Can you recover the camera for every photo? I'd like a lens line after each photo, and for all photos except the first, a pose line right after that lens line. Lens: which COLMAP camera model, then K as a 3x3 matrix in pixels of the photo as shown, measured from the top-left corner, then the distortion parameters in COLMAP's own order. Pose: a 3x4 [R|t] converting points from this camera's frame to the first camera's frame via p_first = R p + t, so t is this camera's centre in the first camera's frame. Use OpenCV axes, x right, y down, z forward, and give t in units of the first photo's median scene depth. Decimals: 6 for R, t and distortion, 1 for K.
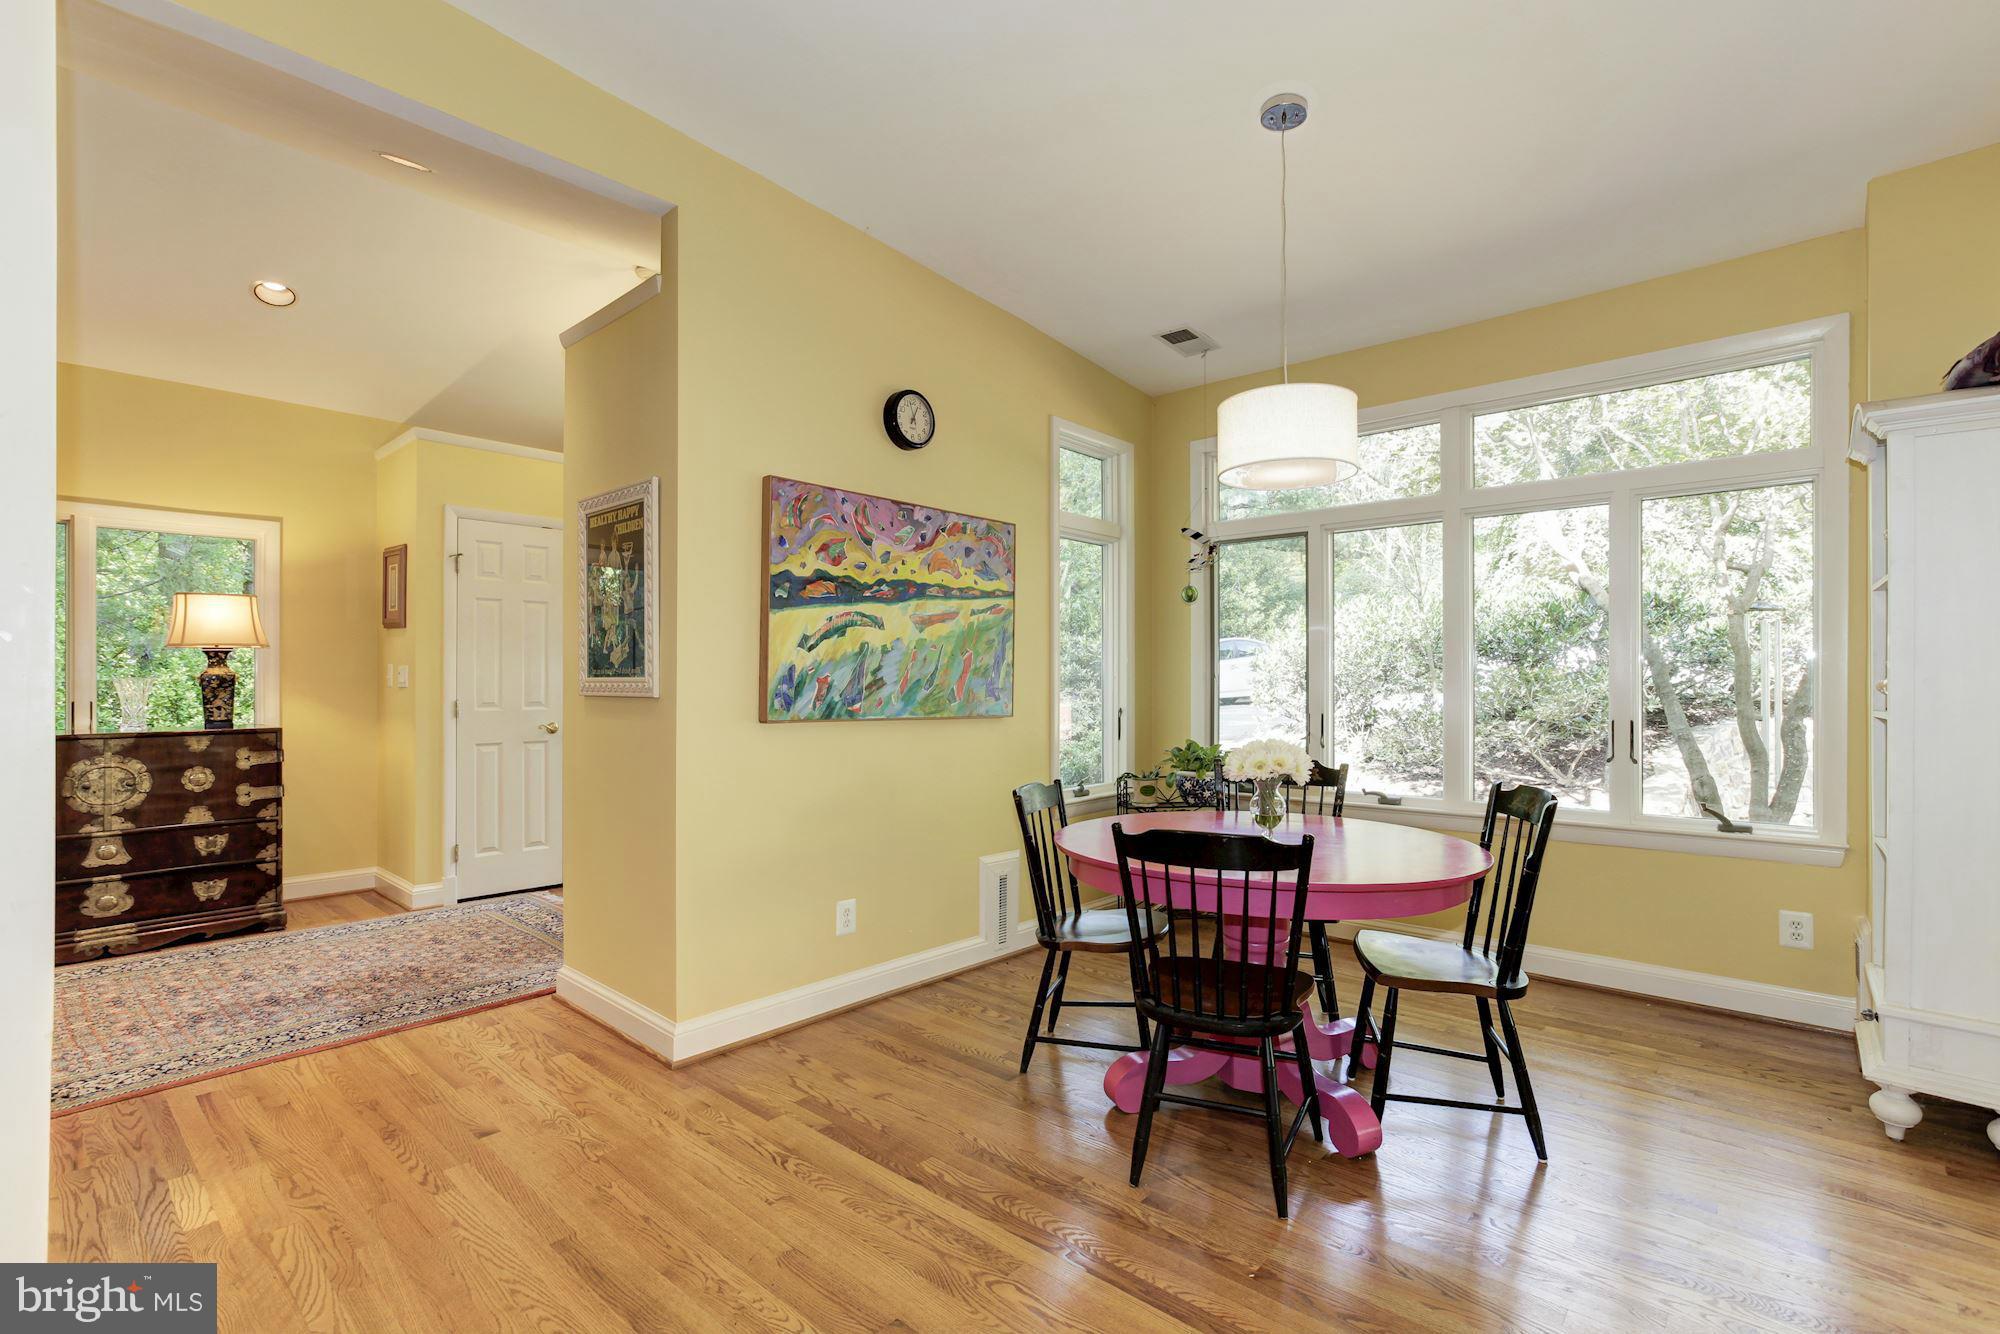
lens RADIAL K [[913.4, 0, 983.3], [0, 913.4, 680.5], [0, 0, 1]] dist [-0.028722, 0.012971]
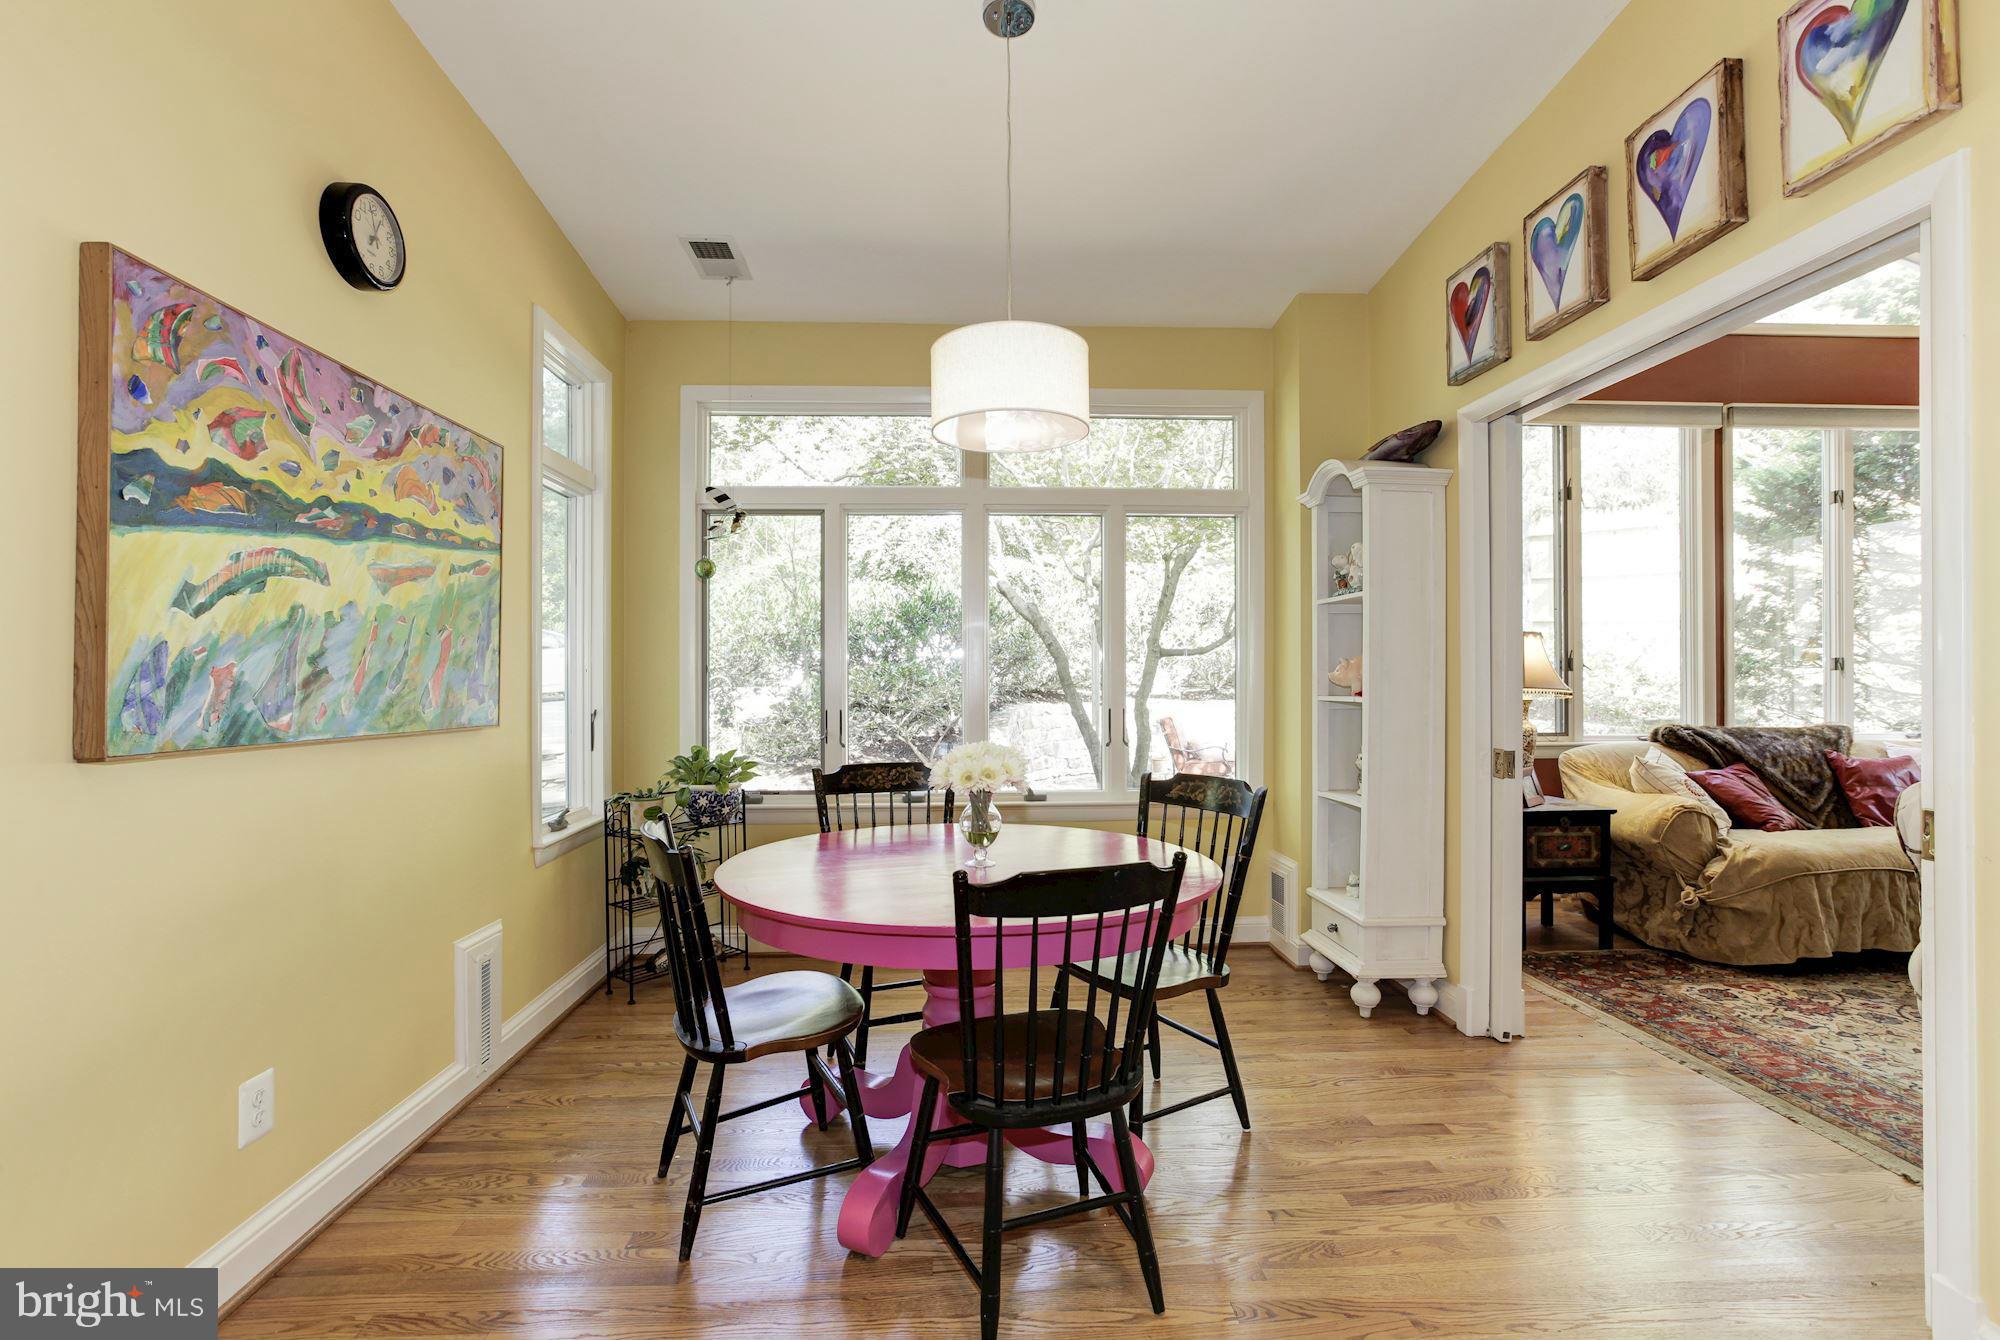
lens RADIAL K [[907.2, 0, 996.4], [0, 907.2, 677.6], [0, 0, 1]] dist [-0.013917, 0.004389]
pose [[0.711034, -0.004498, 0.703143, -0.211843], [0.003885, 0.999989, 0.002469, 0.002755], [-0.703146, 0.000977, 0.711044, 0.302998]]
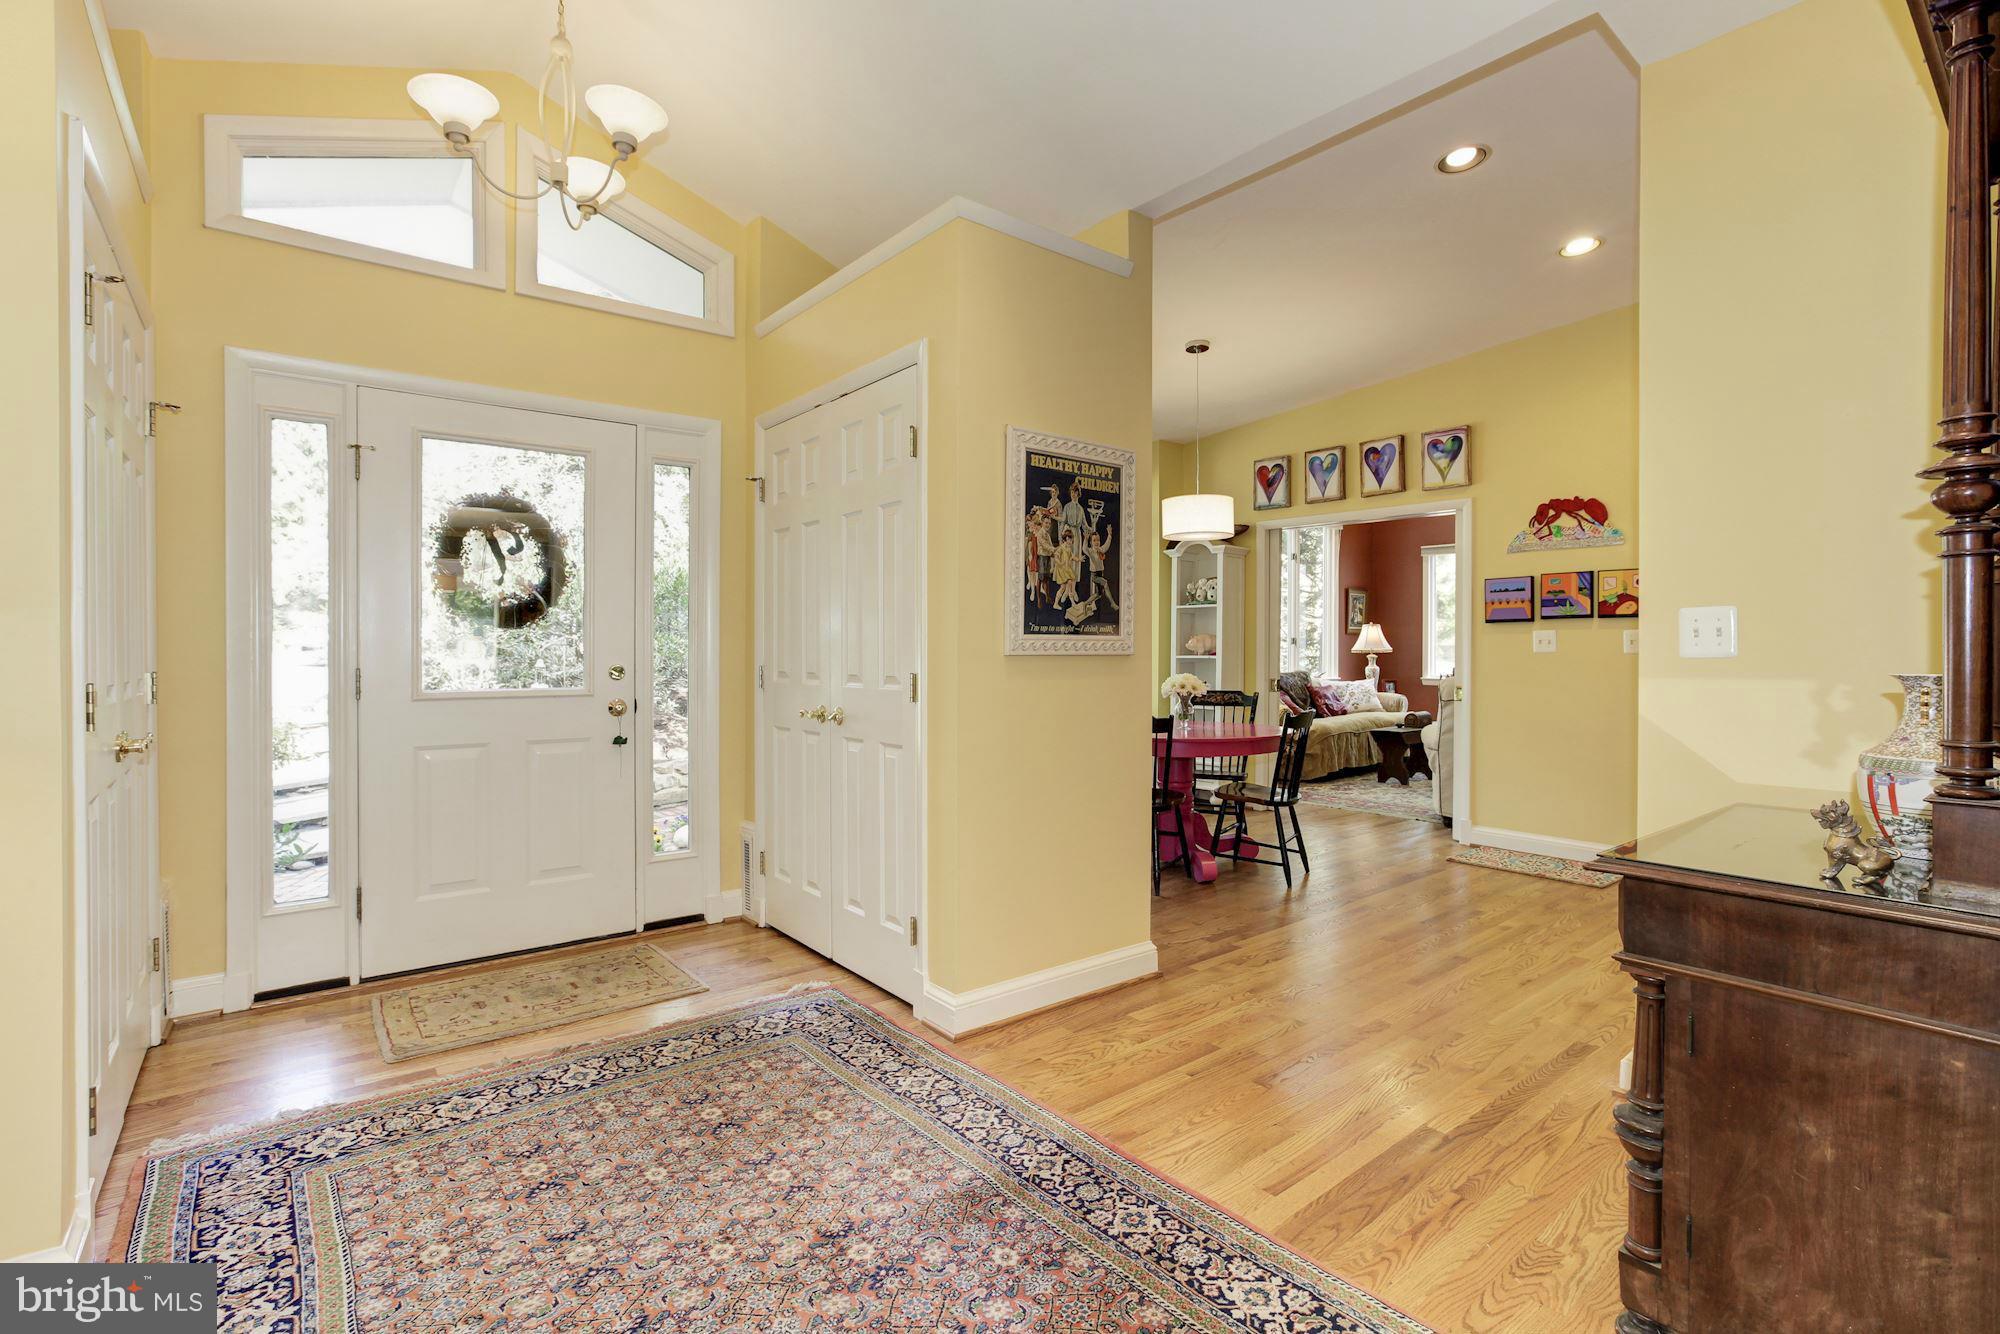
lens RADIAL K [[913.4, 0, 1006.0], [0, 913.4, 655.3], [0, 0, 1]] dist [-0.028722, 0.012971]
pose [[0.152608, -0.010307, 0.988233, -1.249779], [-0.006065, 0.999917, 0.011365, 0.006698], [-0.988268, -0.007728, 0.152533, 0.843210]]
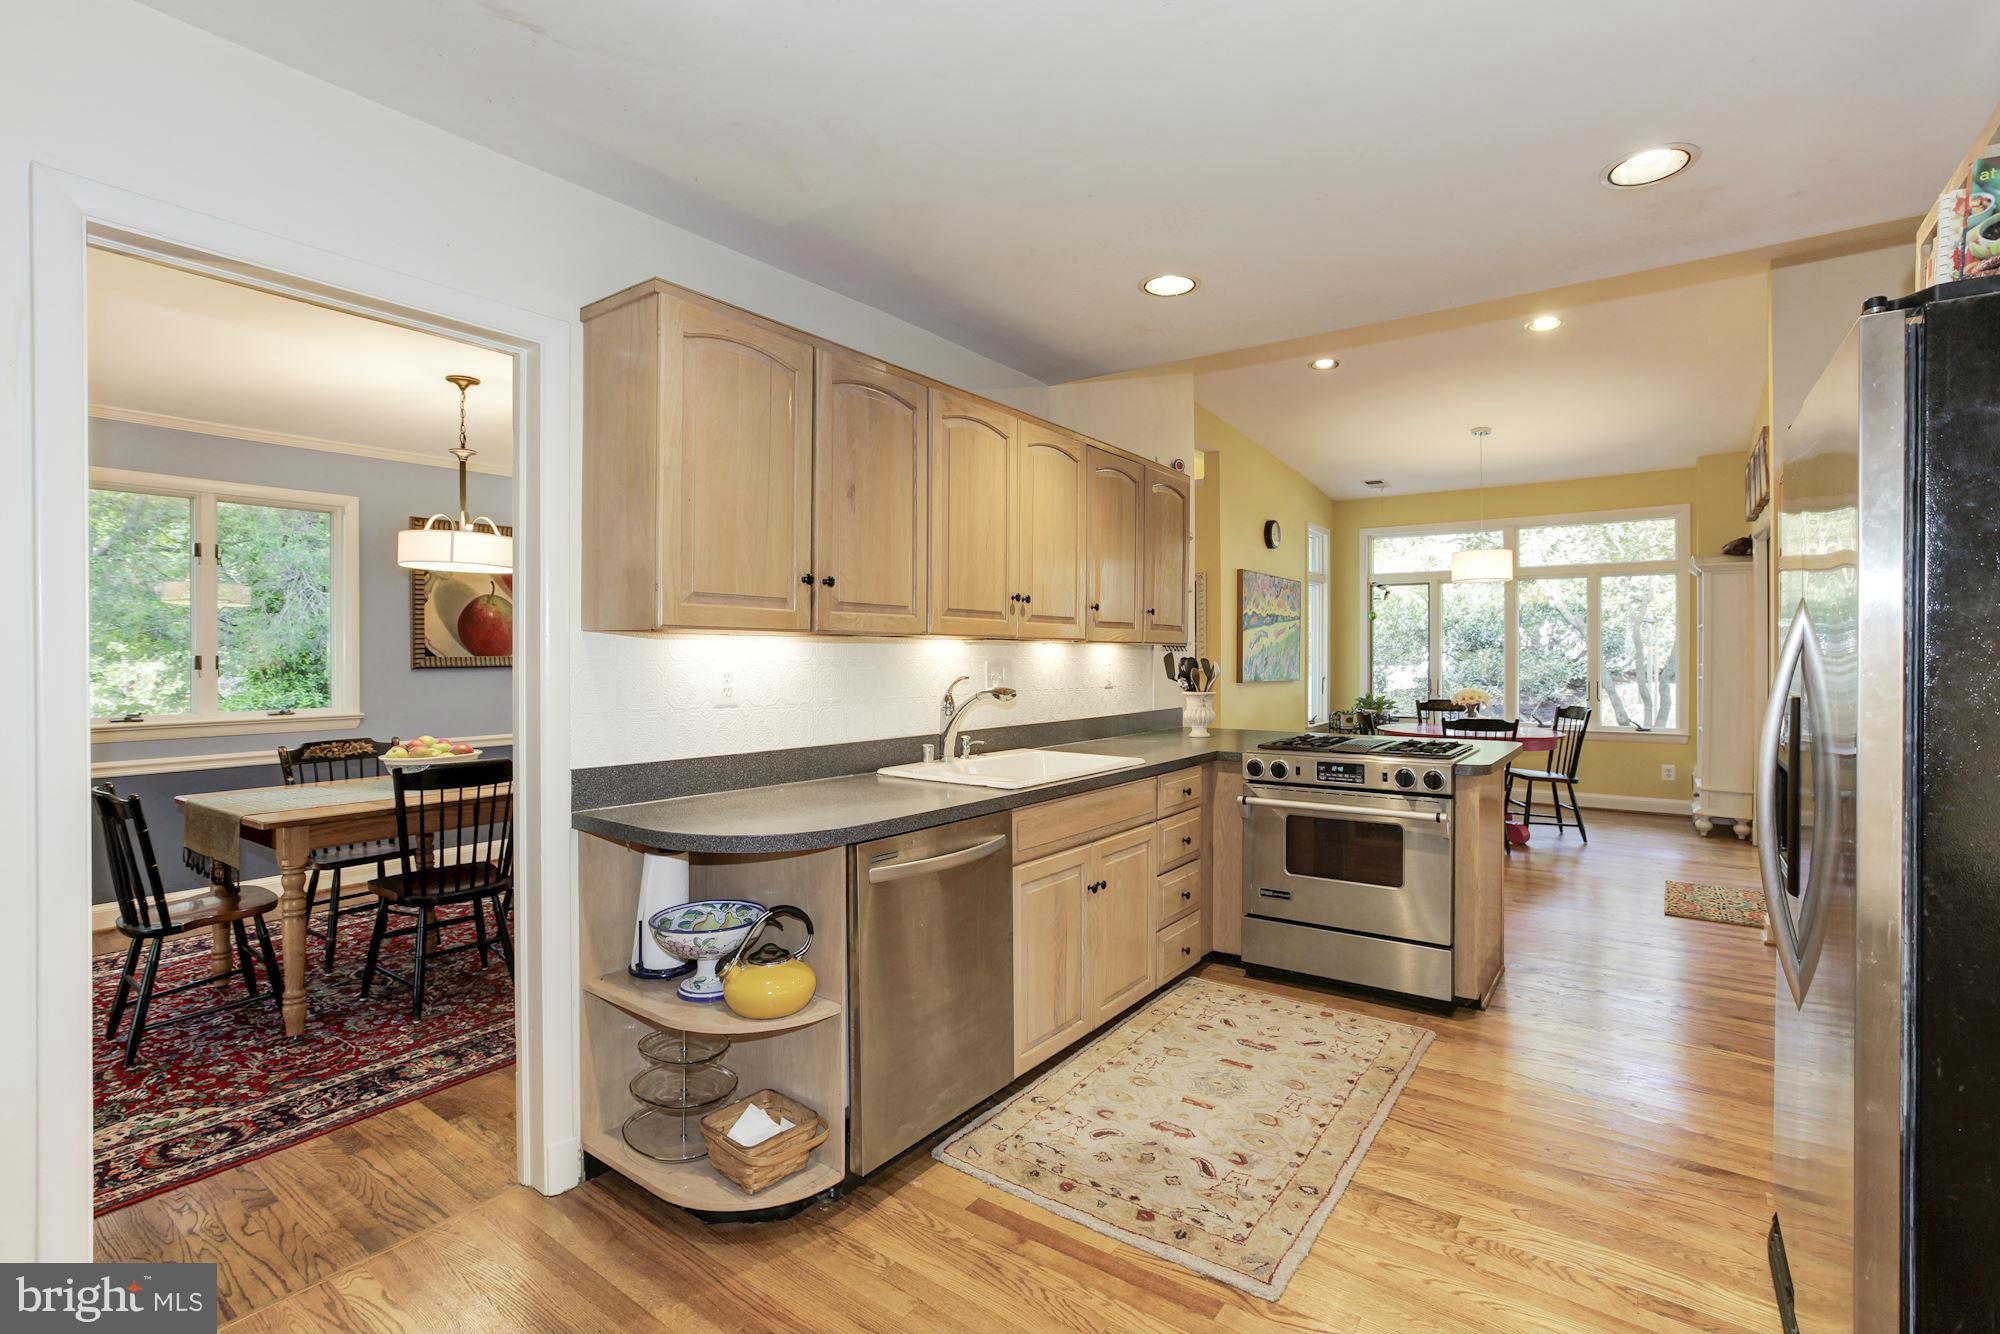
lens RADIAL K [[913.4, 0, 1032.0], [0, 913.4, 663.2], [0, 0, 1]] dist [-0.028722, 0.012971]
pose [[0.991965, -0.002861, 0.126484, -0.904232], [0.001417, 0.999933, 0.011504, -0.025295], [-0.126508, -0.011233, 0.991902, -0.975555]]
